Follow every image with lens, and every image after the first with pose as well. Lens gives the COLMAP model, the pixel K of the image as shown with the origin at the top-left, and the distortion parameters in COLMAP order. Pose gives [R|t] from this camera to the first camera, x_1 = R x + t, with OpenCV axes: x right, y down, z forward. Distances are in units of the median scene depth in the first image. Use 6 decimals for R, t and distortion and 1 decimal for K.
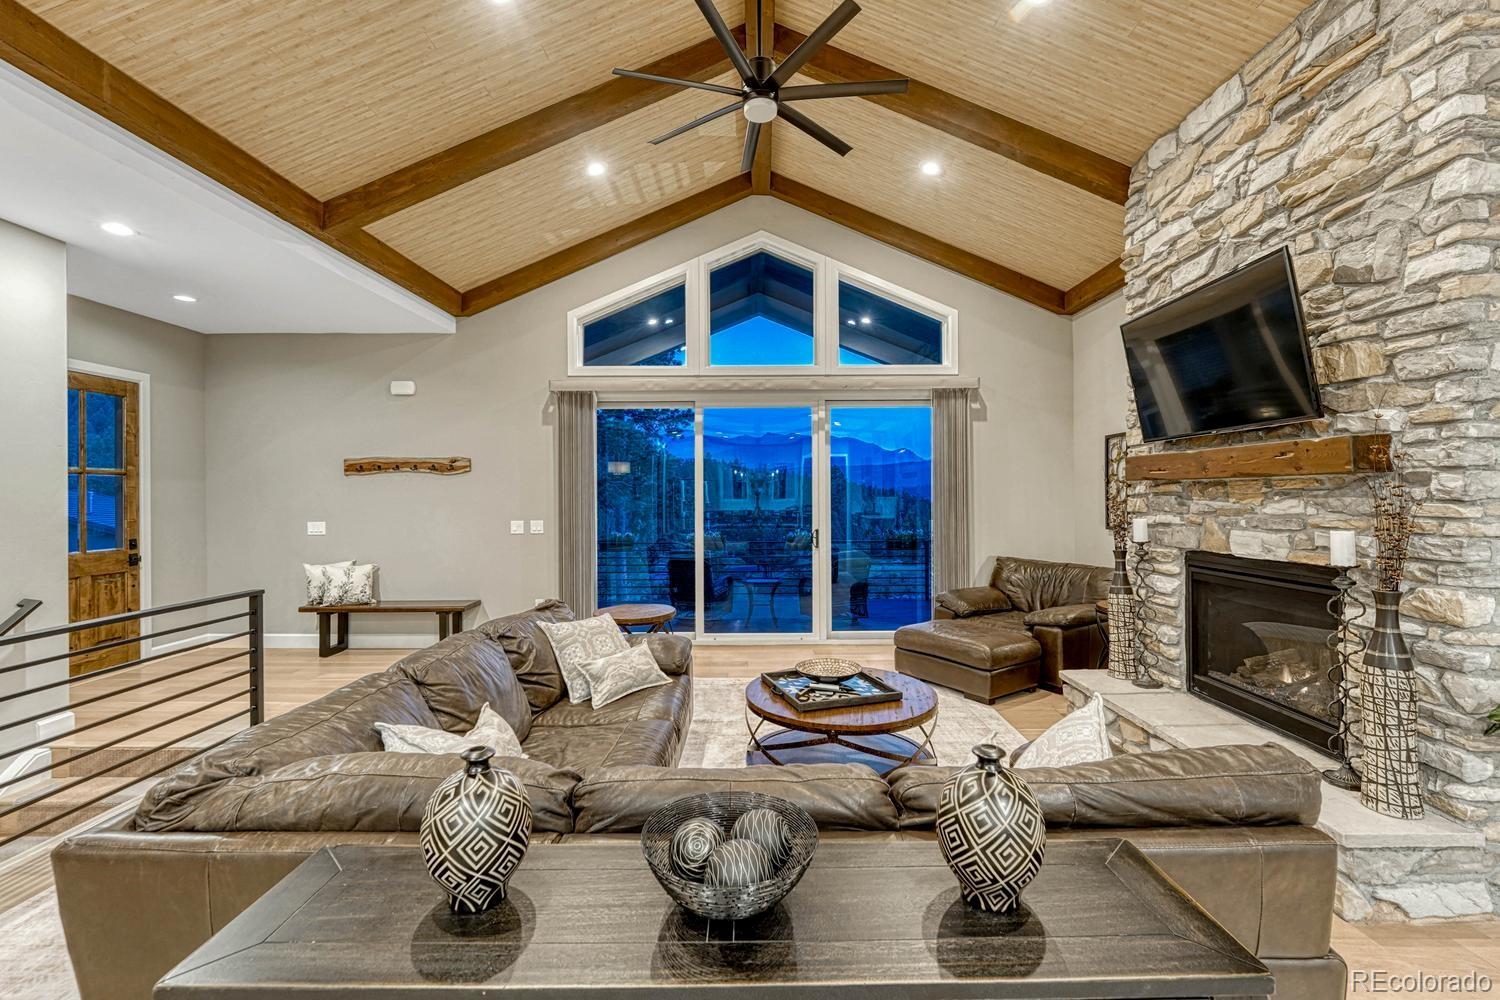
lens RADIAL K [[641.0, 0, 746.9], [0, 641.0, 493.7], [0, 0, 1]] dist [-0.000279, 0.000074]
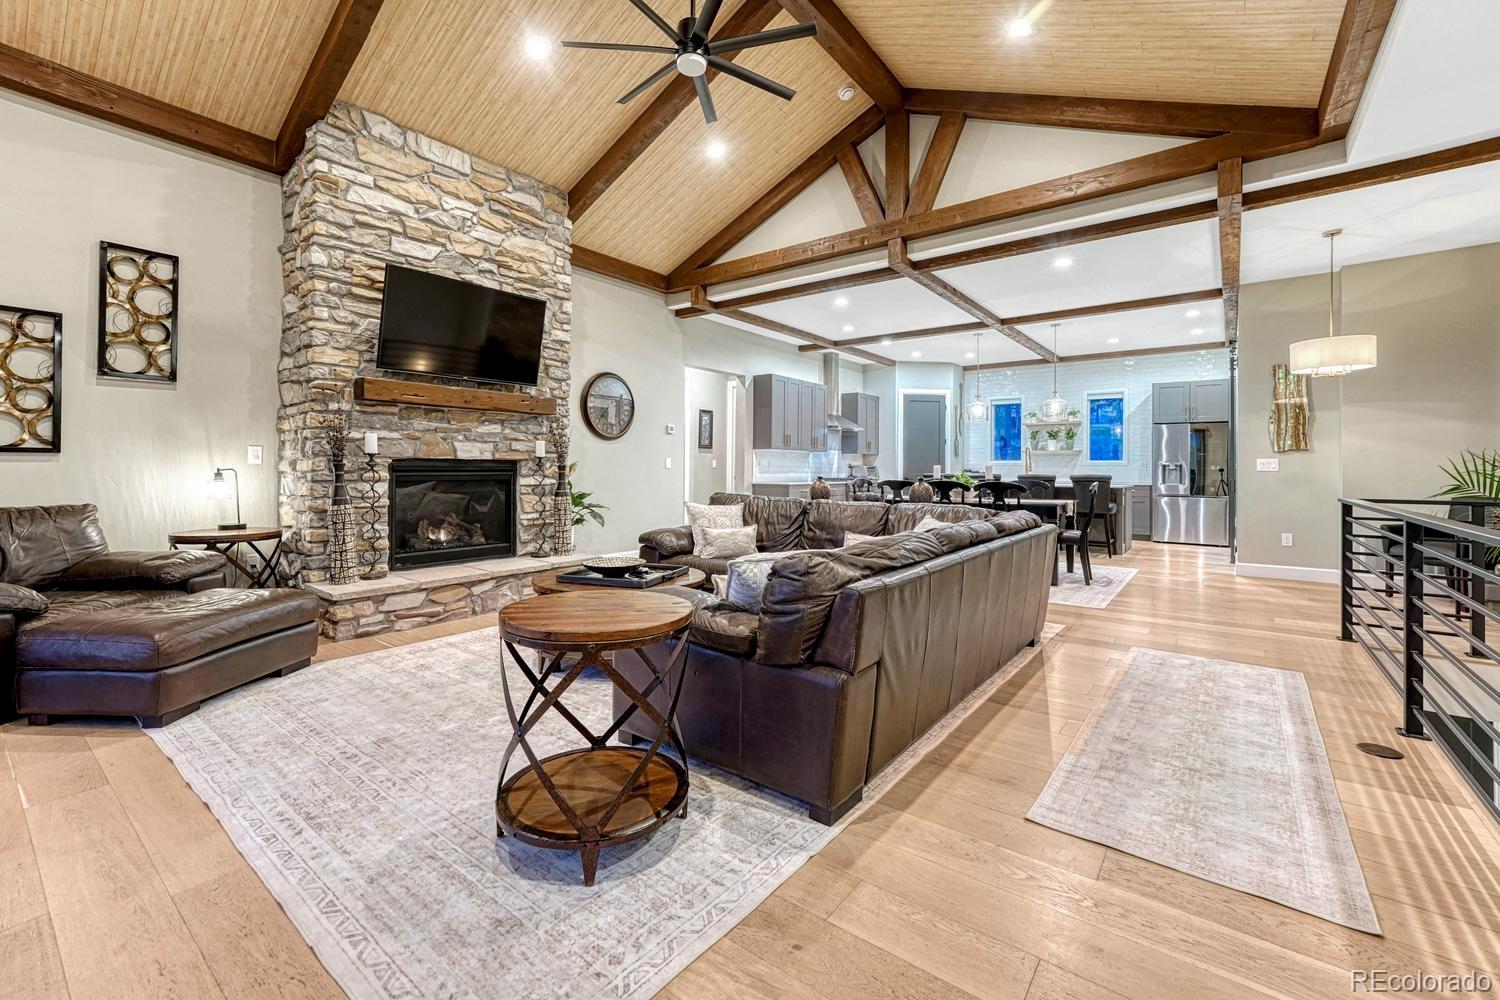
lens RADIAL K [[619.5, 0, 753.8], [0, 619.5, 465.6], [0, 0, 1]] dist [-0.001931, -0.000150]
pose [[-0.807392, -0.000279, 0.590015, -0.694604], [-0.004655, 0.999972, -0.005898, 0.117822], [-0.589997, -0.007508, -0.807371, 1.771004]]
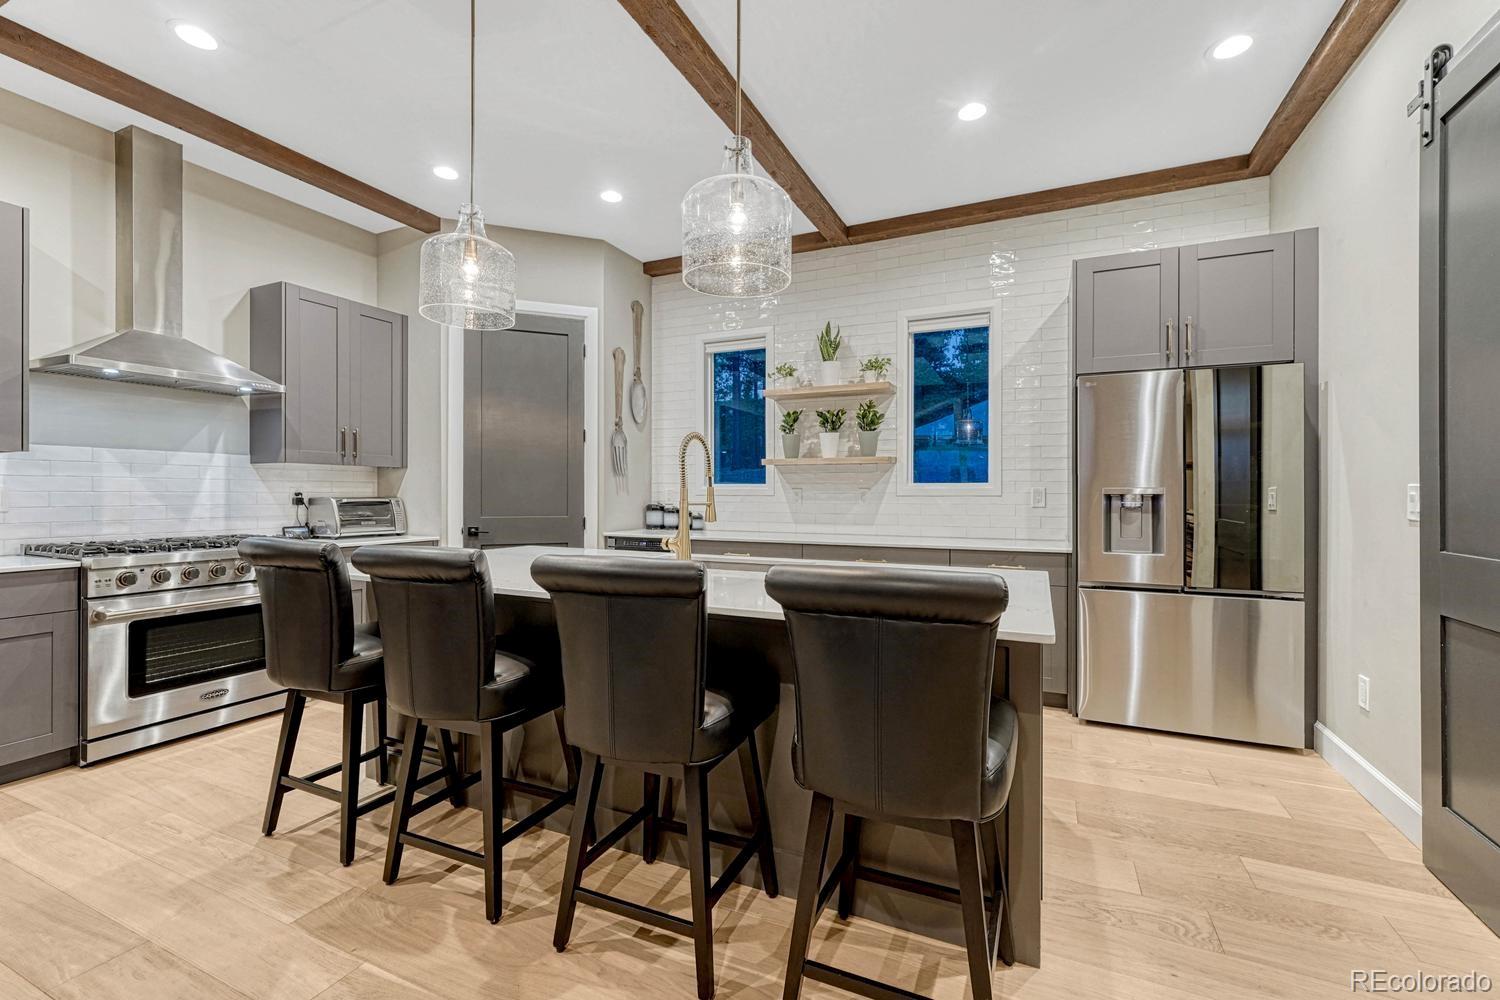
lens RADIAL K [[620.6, 0, 748.2], [0, 620.6, 495.2], [0, 0, 1]] dist [-0.000323, -0.000135]
pose [[-0.911107, -0.003871, 0.412152, -0.416256], [-0.002216, 0.999987, 0.004494, 0.083331], [-0.412164, 0.003181, -0.911104, -0.624068]]
